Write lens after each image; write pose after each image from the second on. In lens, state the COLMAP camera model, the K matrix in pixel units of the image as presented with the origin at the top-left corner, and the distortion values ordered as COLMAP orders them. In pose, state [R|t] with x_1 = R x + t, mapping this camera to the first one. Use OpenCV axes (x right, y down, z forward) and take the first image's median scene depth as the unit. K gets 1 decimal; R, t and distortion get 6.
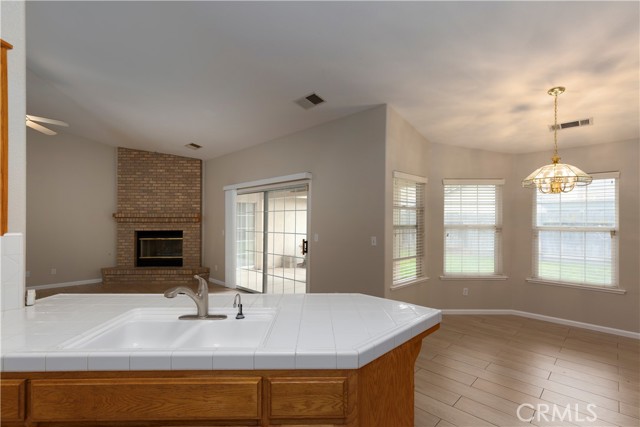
lens RADIAL K [[297.1, 0, 320.1], [0, 297.1, 221.2], [0, 0, 1]] dist [0.002724, -0.000127]
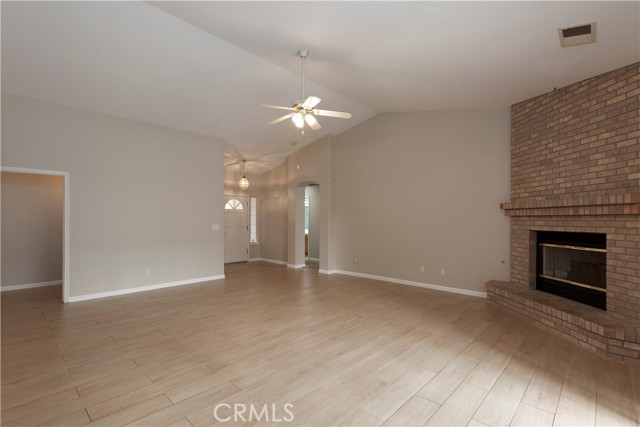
lens RADIAL K [[303.8, 0, 313.1], [0, 303.8, 217.5], [0, 0, 1]] dist [0.002881, 0.000244]
pose [[0.007589, -0.004338, -0.999962, 0.006070], [-0.000135, 0.999991, -0.004339, 0.008539], [0.999971, 0.000168, 0.007589, 0.544561]]
